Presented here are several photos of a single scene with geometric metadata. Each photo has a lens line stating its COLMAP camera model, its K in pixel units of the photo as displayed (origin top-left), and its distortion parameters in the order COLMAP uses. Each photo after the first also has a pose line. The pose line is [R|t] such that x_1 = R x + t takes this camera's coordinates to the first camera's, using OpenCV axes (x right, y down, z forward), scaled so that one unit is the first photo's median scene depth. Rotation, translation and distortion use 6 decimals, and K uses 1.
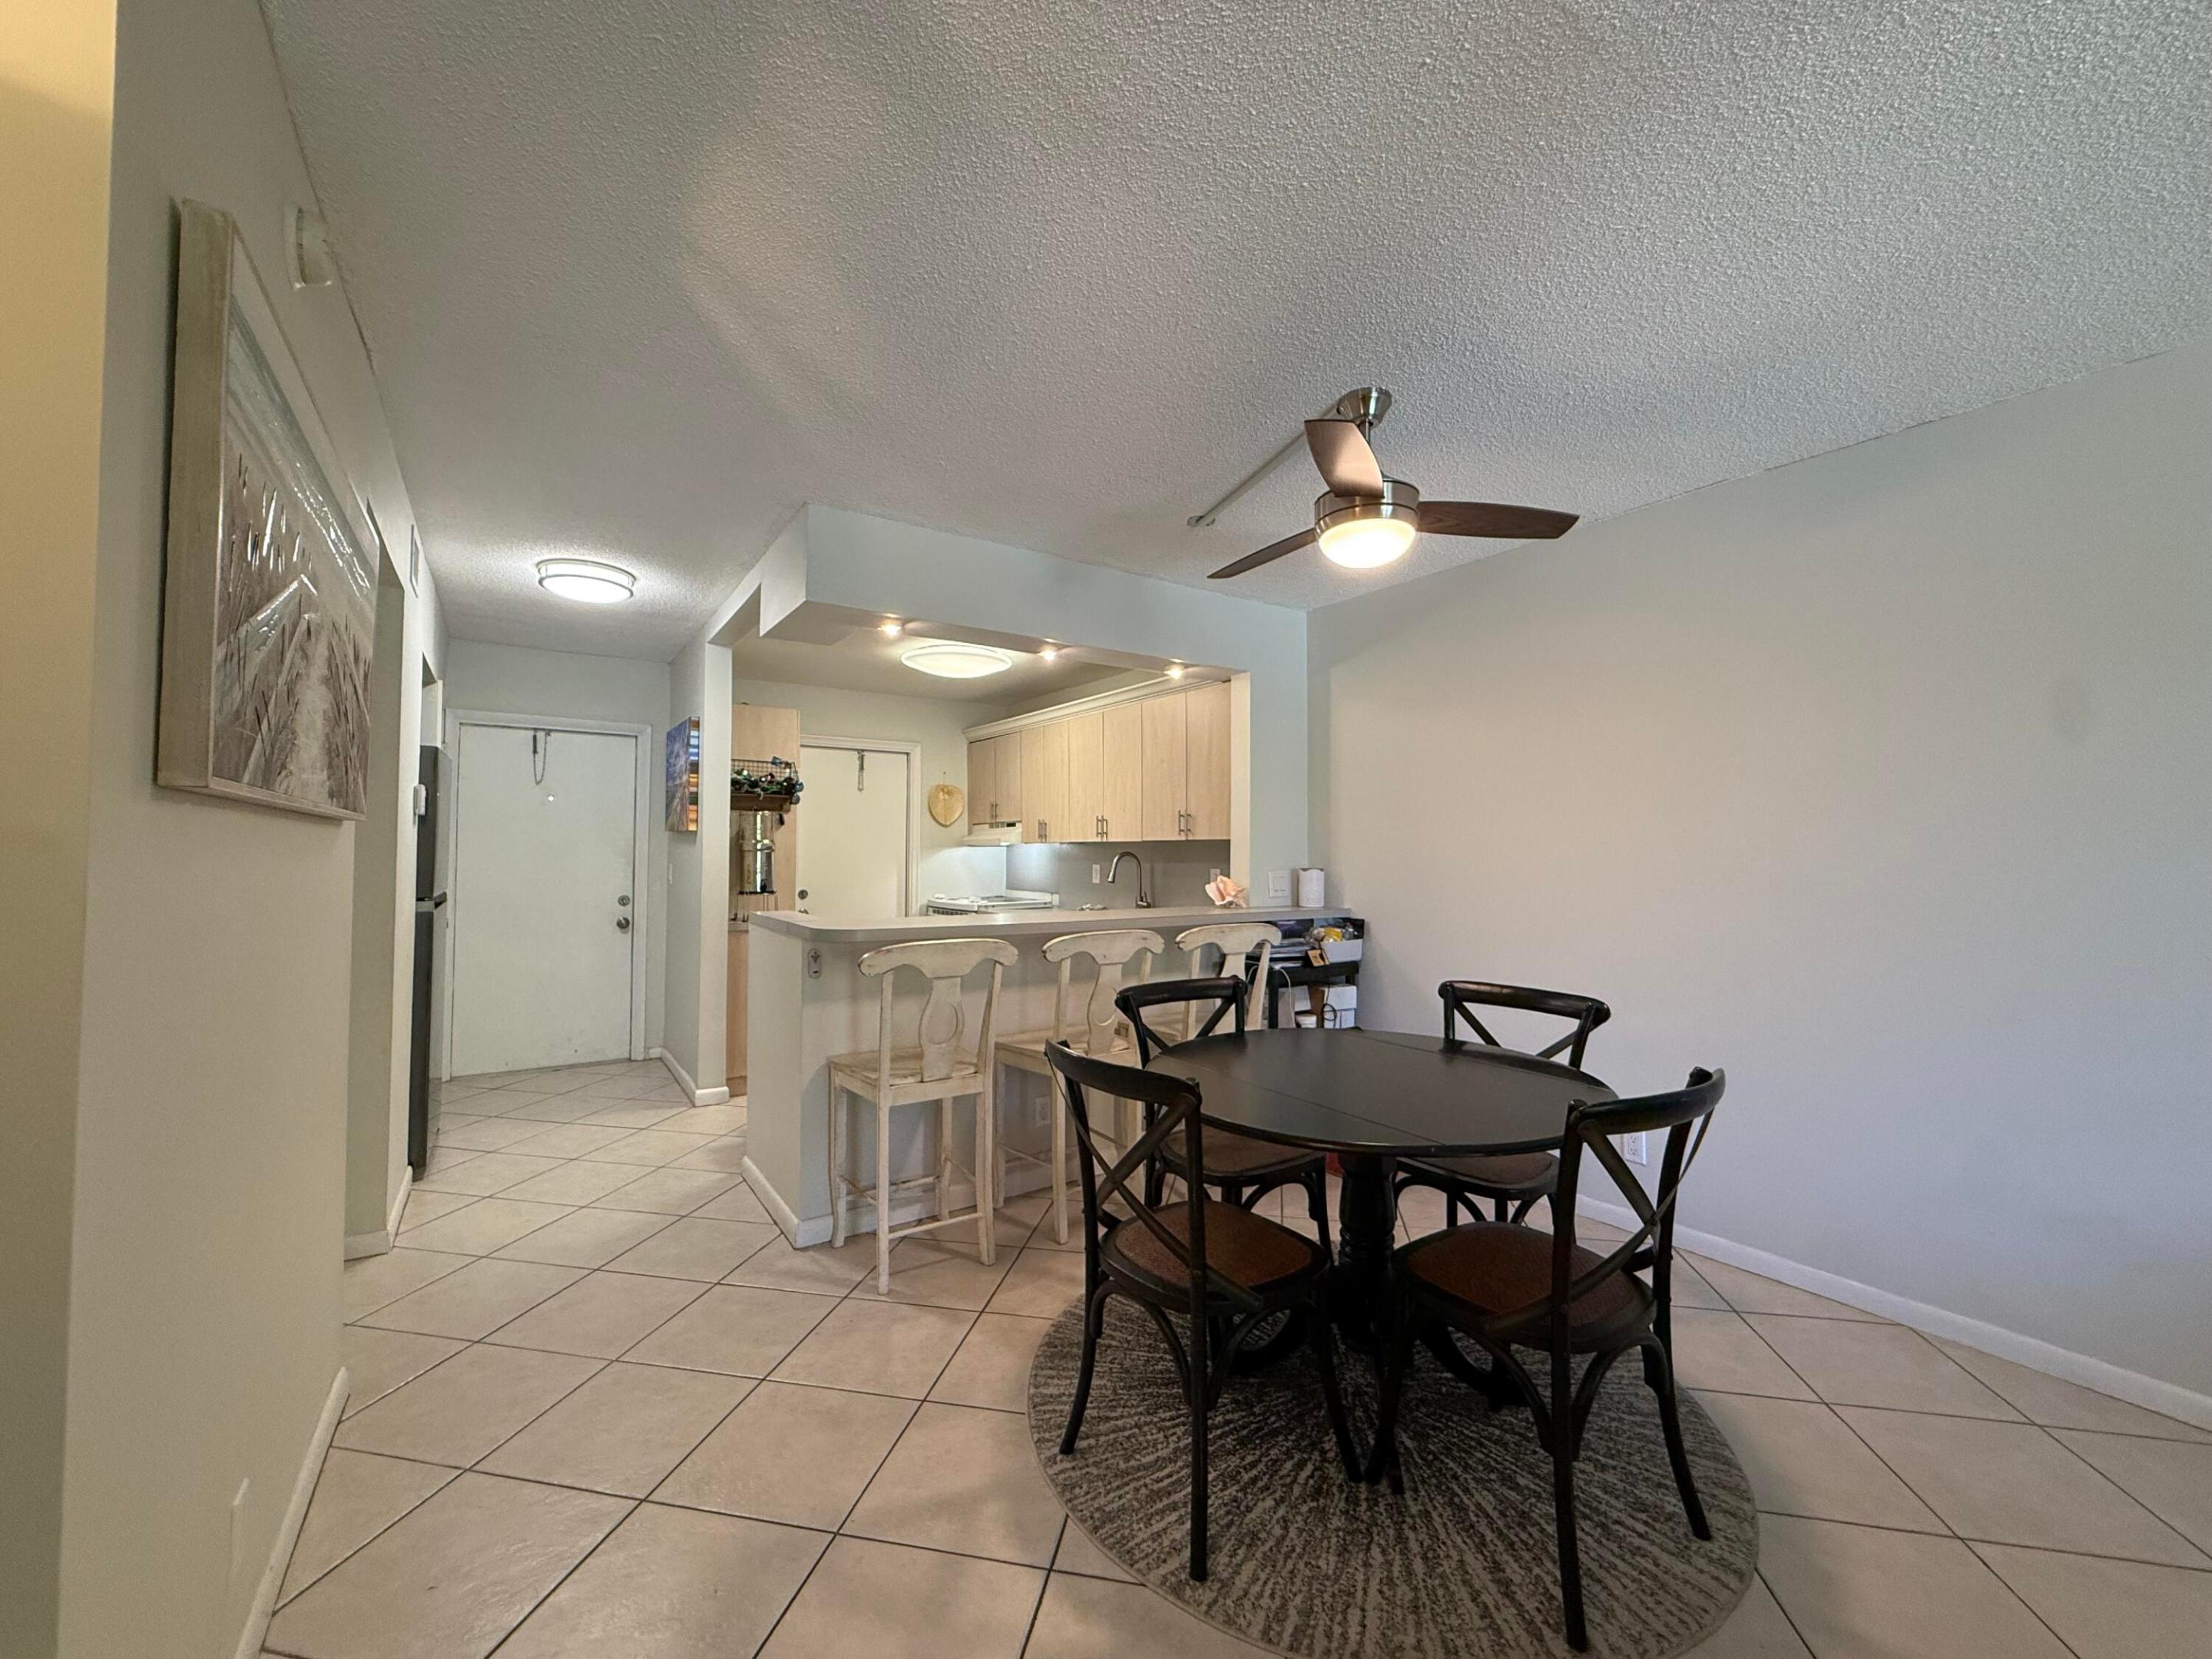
lens RADIAL K [[880.9, 0, 1112.9], [0, 880.9, 824.1], [0, 0, 1]] dist [0.000357, -0.000018]
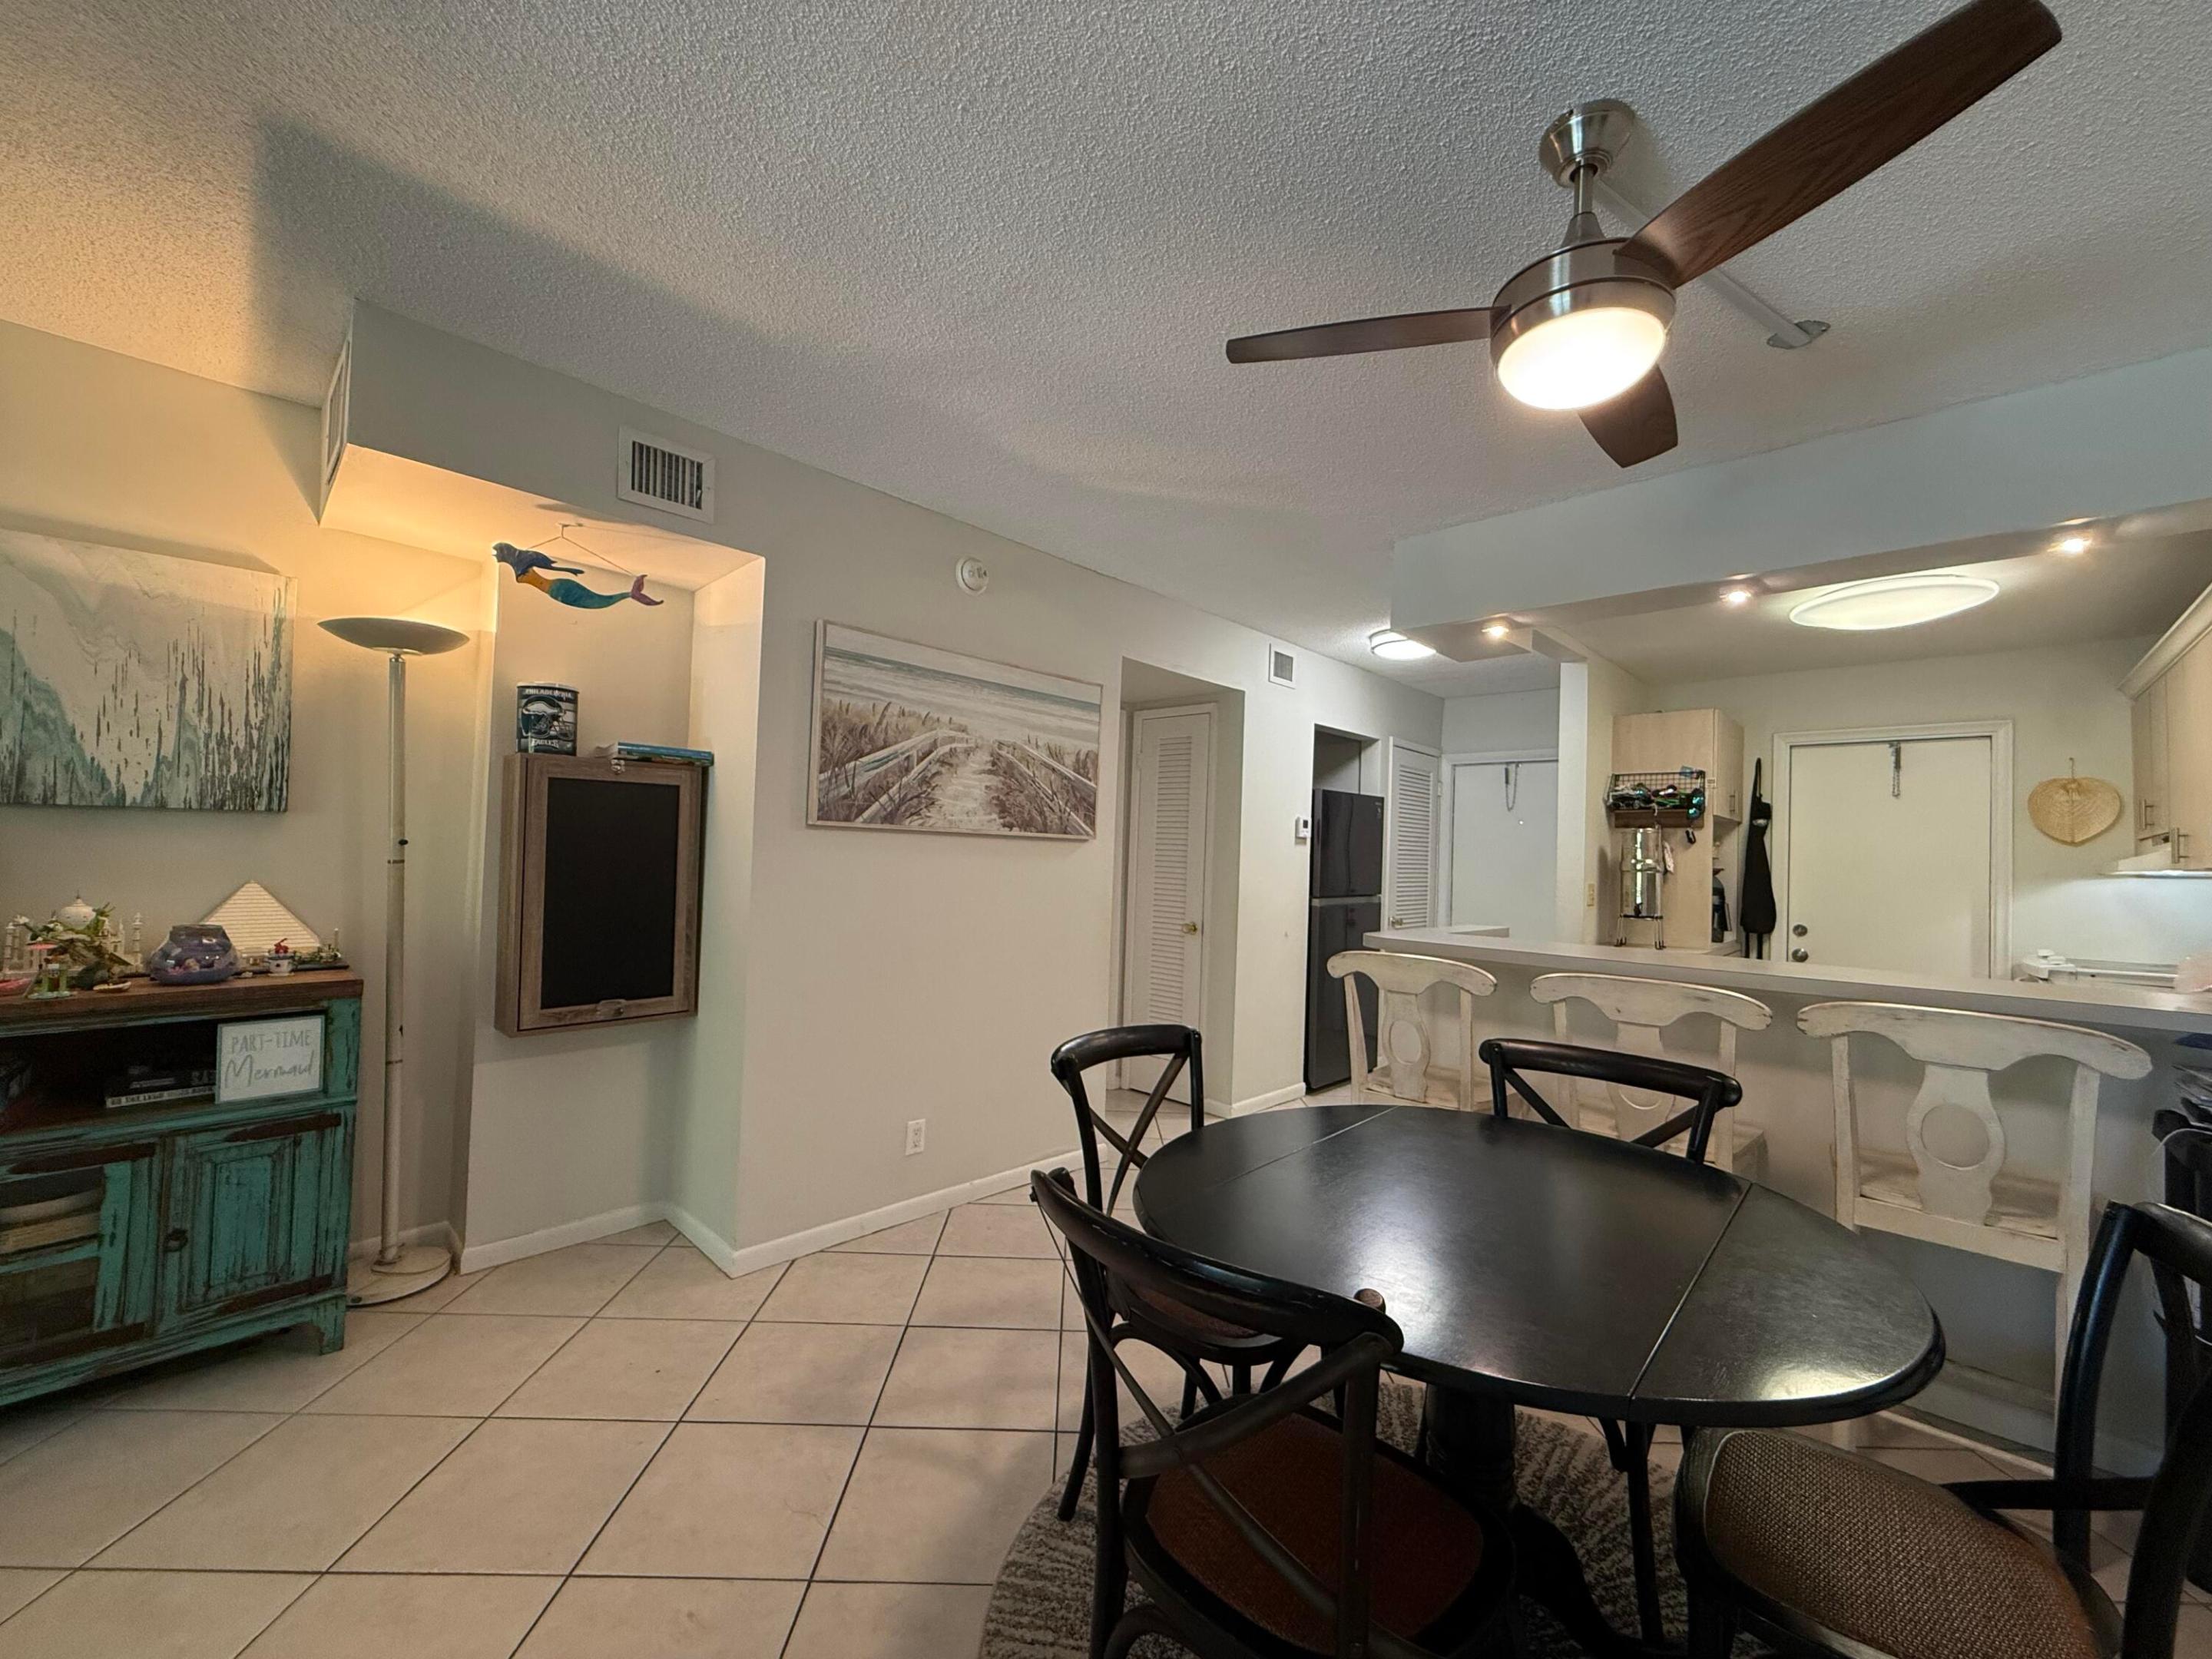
lens RADIAL K [[883.2, 0, 1101.7], [0, 883.2, 833.6], [0, 0, 1]] dist [-0.000471, -0.000339]
pose [[0.212179, -0.023230, -0.976955, 0.373620], [0.001784, 0.999725, -0.023384, 0.011306], [0.977229, 0.003218, 0.212162, 0.253427]]
